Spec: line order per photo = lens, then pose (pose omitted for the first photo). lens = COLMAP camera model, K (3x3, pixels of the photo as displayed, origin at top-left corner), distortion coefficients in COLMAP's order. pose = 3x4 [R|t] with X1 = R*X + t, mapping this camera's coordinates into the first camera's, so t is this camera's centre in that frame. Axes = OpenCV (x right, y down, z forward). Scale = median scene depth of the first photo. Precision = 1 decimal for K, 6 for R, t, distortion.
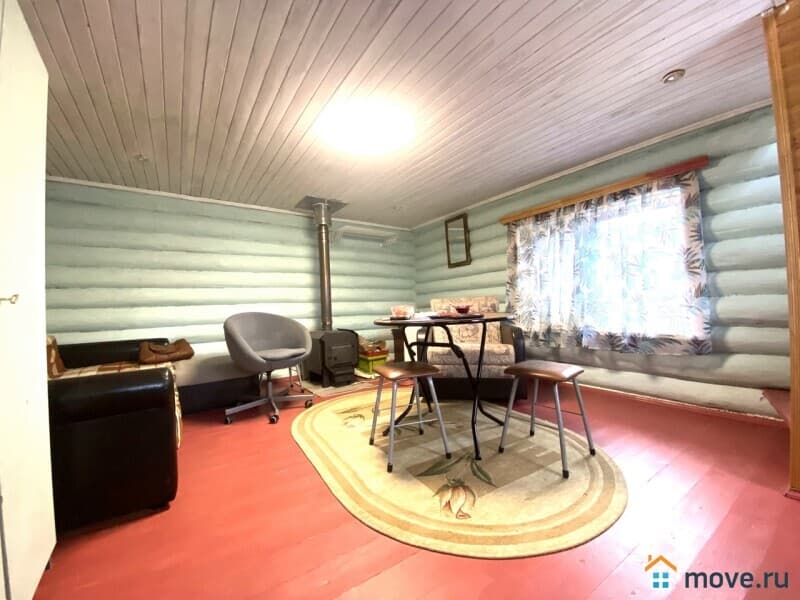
lens RADIAL K [[325.5, 0, 402.5], [0, 325.5, 302.2], [0, 0, 1]] dist [0.007798, -0.014002]
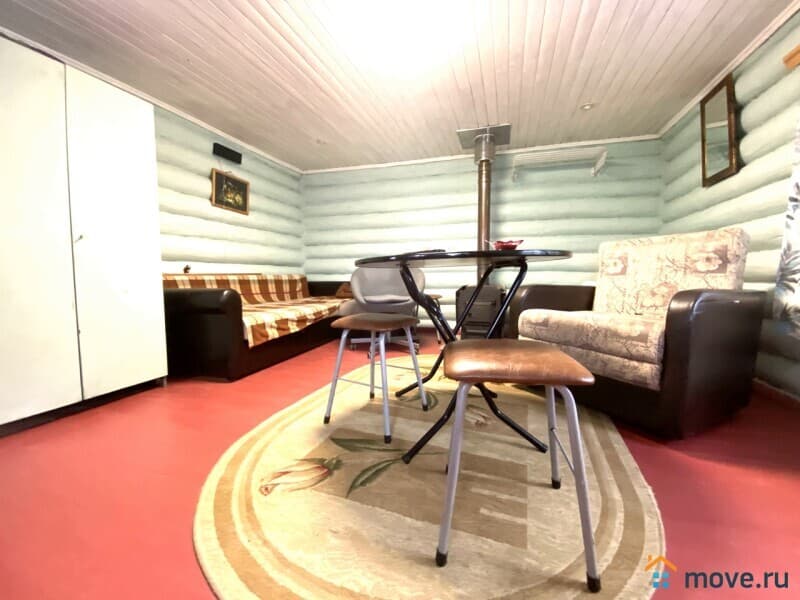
lens RADIAL K [[325.5, 0, 400.7], [0, 325.5, 303.0], [0, 0, 1]] dist [0.007798, -0.014002]
pose [[0.603699, 0.098106, -0.791153, 0.488551], [-0.003535, 0.992719, 0.120404, 0.045025], [0.797205, -0.069891, 0.599650, 0.400363]]
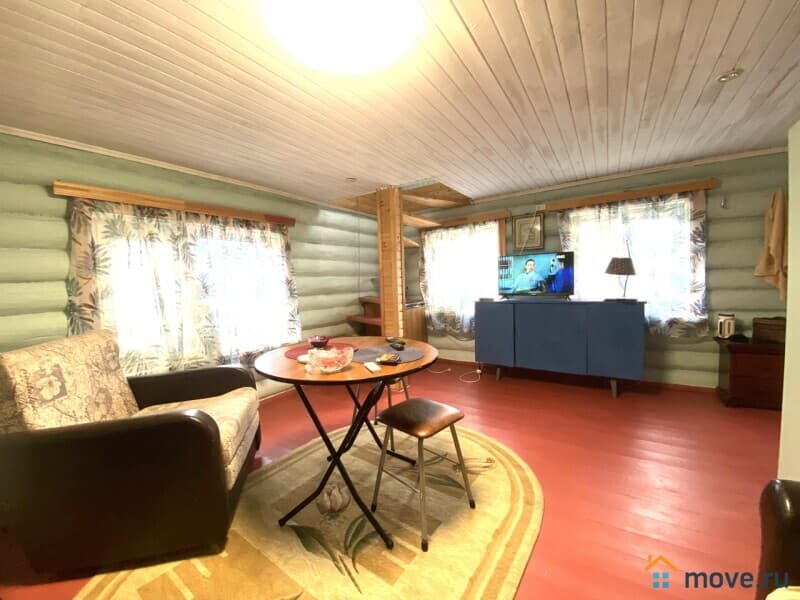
lens RADIAL K [[325.5, 0, 397.6], [0, 325.5, 302.2], [0, 0, 1]] dist [0.007798, -0.014002]
pose [[-0.382048, -0.008068, 0.924107, -0.526173], [0.044415, 0.998646, 0.027081, -0.076245], [-0.923074, 0.051390, -0.381173, 0.965427]]
